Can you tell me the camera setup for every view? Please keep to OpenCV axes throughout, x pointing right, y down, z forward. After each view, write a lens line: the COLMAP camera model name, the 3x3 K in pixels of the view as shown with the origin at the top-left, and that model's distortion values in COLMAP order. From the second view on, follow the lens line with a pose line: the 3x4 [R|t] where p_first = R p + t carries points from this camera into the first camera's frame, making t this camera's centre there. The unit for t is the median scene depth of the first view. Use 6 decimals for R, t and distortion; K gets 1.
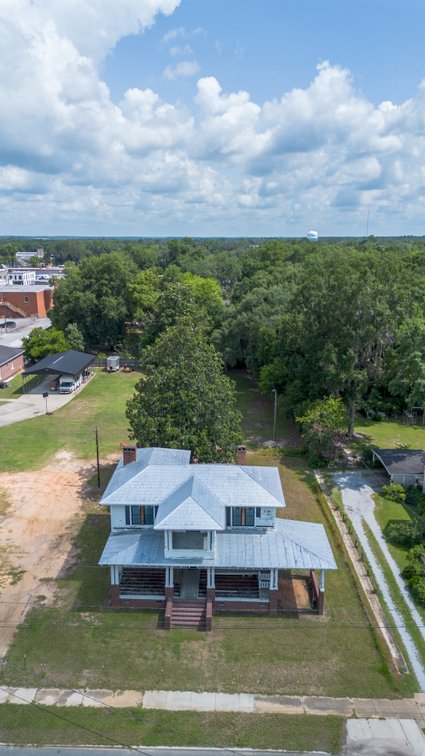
lens RADIAL K [[533.6, 0, 210.4], [0, 533.6, 374.7], [0, 0, 1]] dist [0.075010, -0.078990]
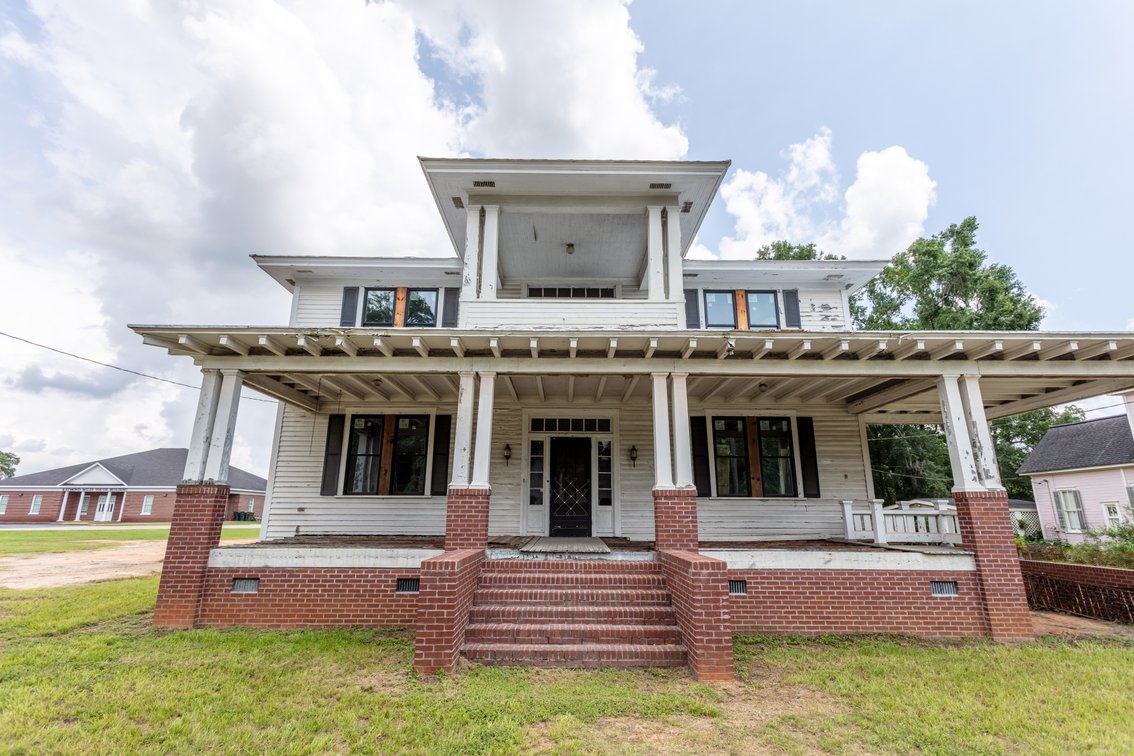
lens RADIAL K [[534.3, 0, 568.6], [0, 534.3, 375.2], [0, 0, 1]] dist [0.002403, 0.001616]
pose [[0.999272, 0.015069, 0.035040, -0.044024], [0.003806, 0.874665, -0.484713, 0.427092], [-0.037953, 0.484494, 0.873971, 0.755221]]
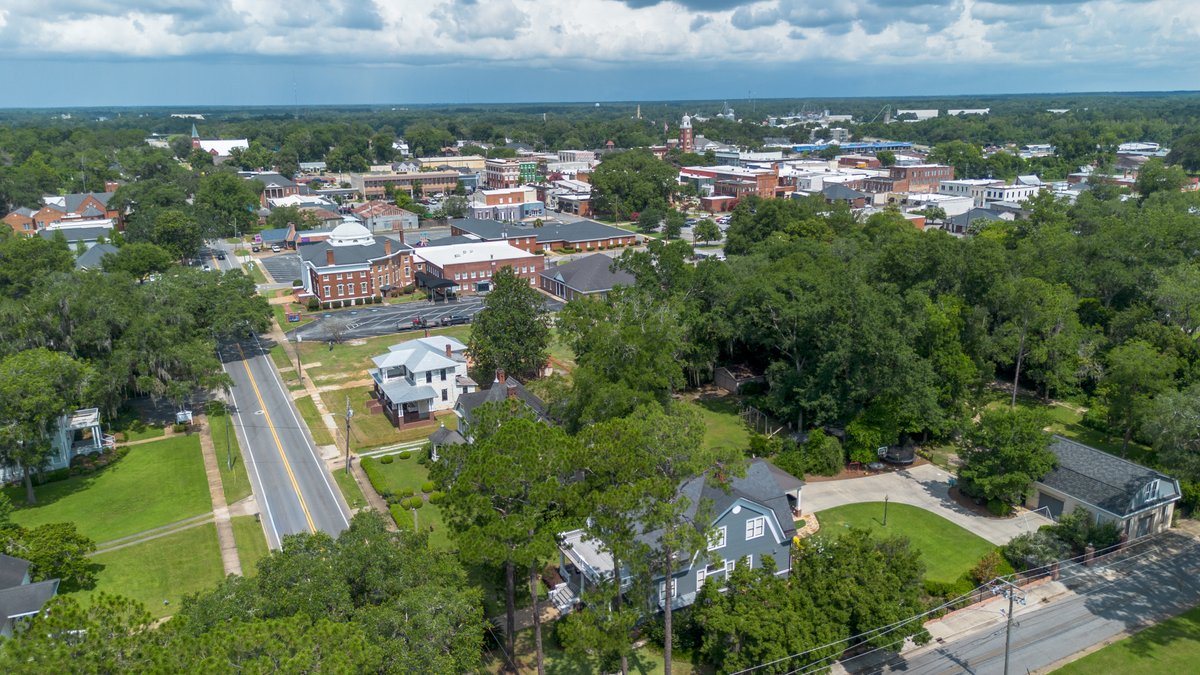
lens RADIAL K [[838.9, 0, 602.2], [0, 838.9, 334.7], [0, 0, 1]] dist [0.068310, -0.066388]
pose [[0.483886, 0.226721, -0.845253, 2.736132], [-0.207055, 0.968095, 0.141137, -0.399781], [0.850284, 0.106720, 0.515391, 0.063347]]
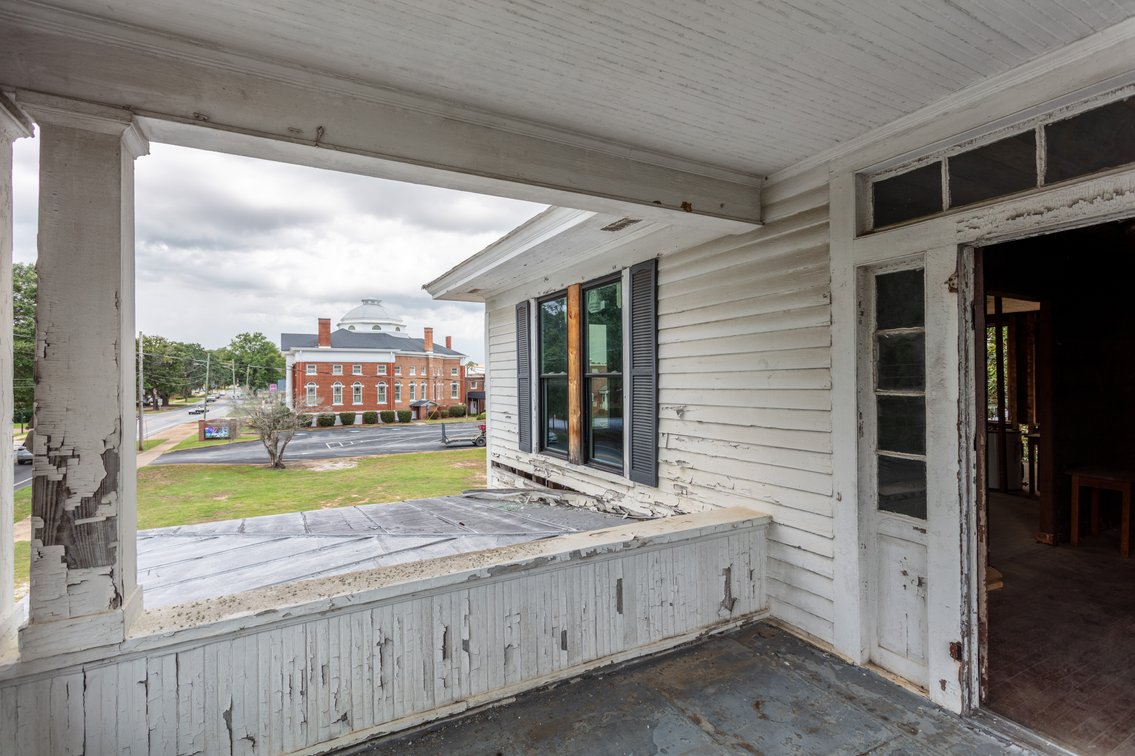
lens RADIAL K [[534.8, 0, 569.1], [0, 534.8, 375.2], [0, 0, 1]] dist [0.002403, 0.001616]
pose [[0.501380, -0.009270, -0.865177, -0.020384], [-0.206394, 0.969795, -0.129999, 0.276817], [0.840249, 0.243747, 0.484323, 0.938972]]
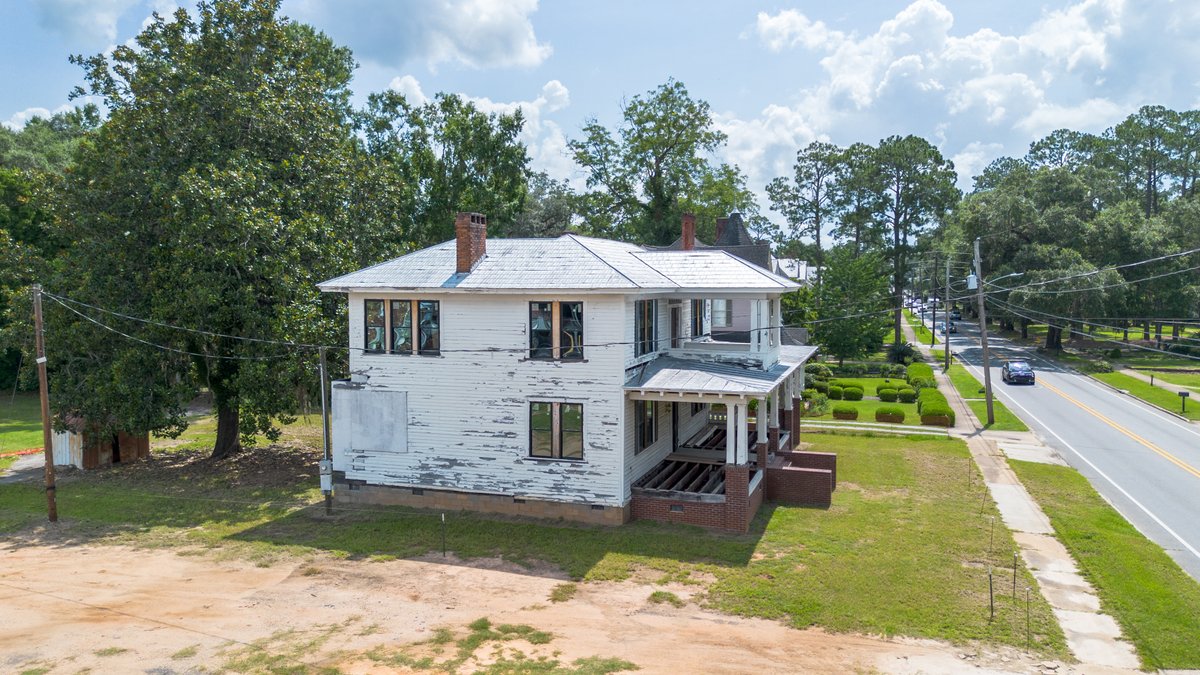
lens RADIAL K [[858.5, 0, 600.3], [0, 858.5, 328.1], [0, 0, 1]] dist [0.081176, -0.094868]
pose [[0.290060, -0.051461, 0.955624, -0.754167], [0.238312, 0.970982, -0.020047, 0.266034], [-0.926861, 0.233552, 0.293907, 0.842374]]
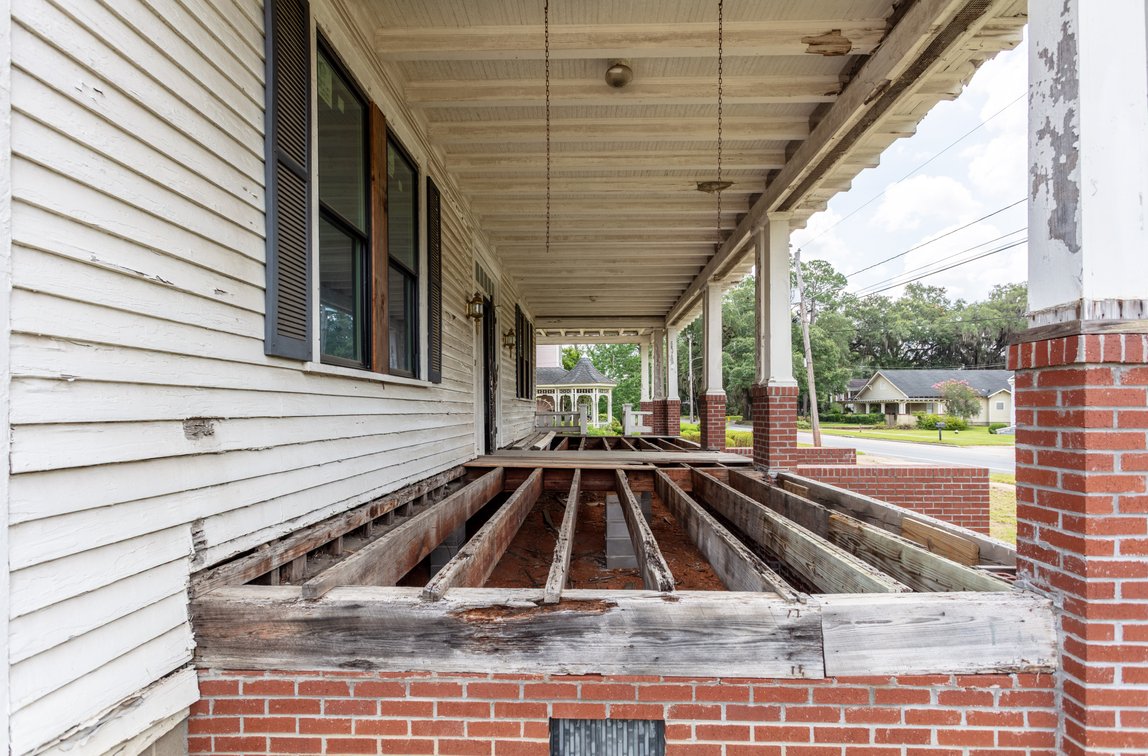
lens RADIAL K [[559.0, 0, 578.0], [0, 559.0, 412.6], [0, 0, 1]] dist [0.000537, 0.000138]
pose [[-0.006684, -0.003913, 0.999970, -0.214270], [0.250501, 0.968101, 0.005462, 0.362455], [-0.968093, 0.250530, -0.005490, 0.994878]]
